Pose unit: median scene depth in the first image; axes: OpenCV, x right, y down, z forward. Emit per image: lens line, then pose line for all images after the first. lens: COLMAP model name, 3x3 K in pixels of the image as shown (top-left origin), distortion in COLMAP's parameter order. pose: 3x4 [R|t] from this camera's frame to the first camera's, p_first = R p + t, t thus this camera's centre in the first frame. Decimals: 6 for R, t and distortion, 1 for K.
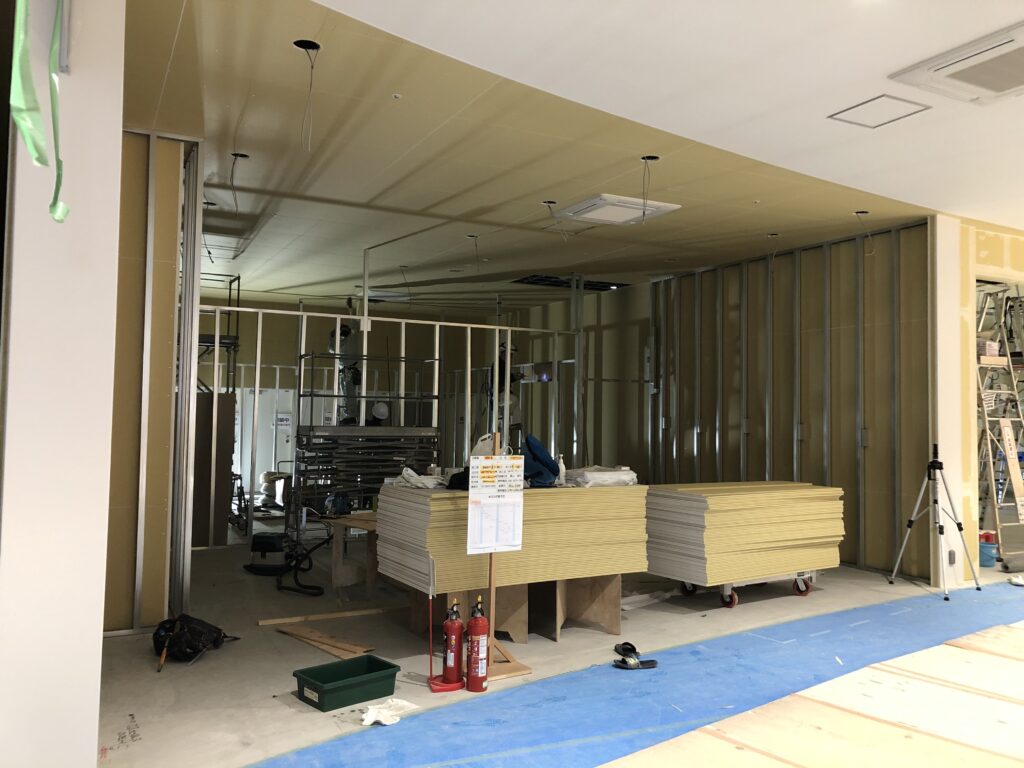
lens RADIAL K [[839.7, 0, 512.0], [0, 839.7, 384.0], [0, 0, 1]] dist [0.020474, 0.008652]
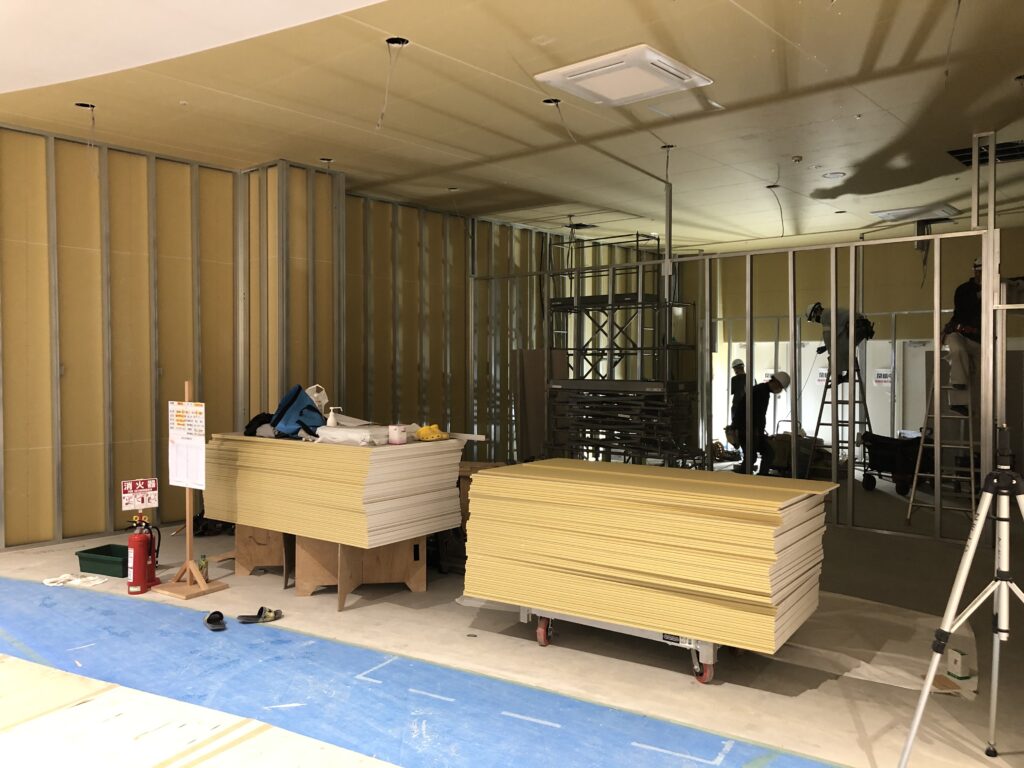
lens RADIAL K [[839.7, 0, 512.0], [0, 839.7, 384.0], [0, 0, 1]] dist [0.020474, 0.008652]
pose [[0.360230, 0.006203, -0.932843, 1.158378], [0.038804, 0.999013, 0.021627, 0.052200], [0.932056, -0.043989, 0.359634, 0.975691]]
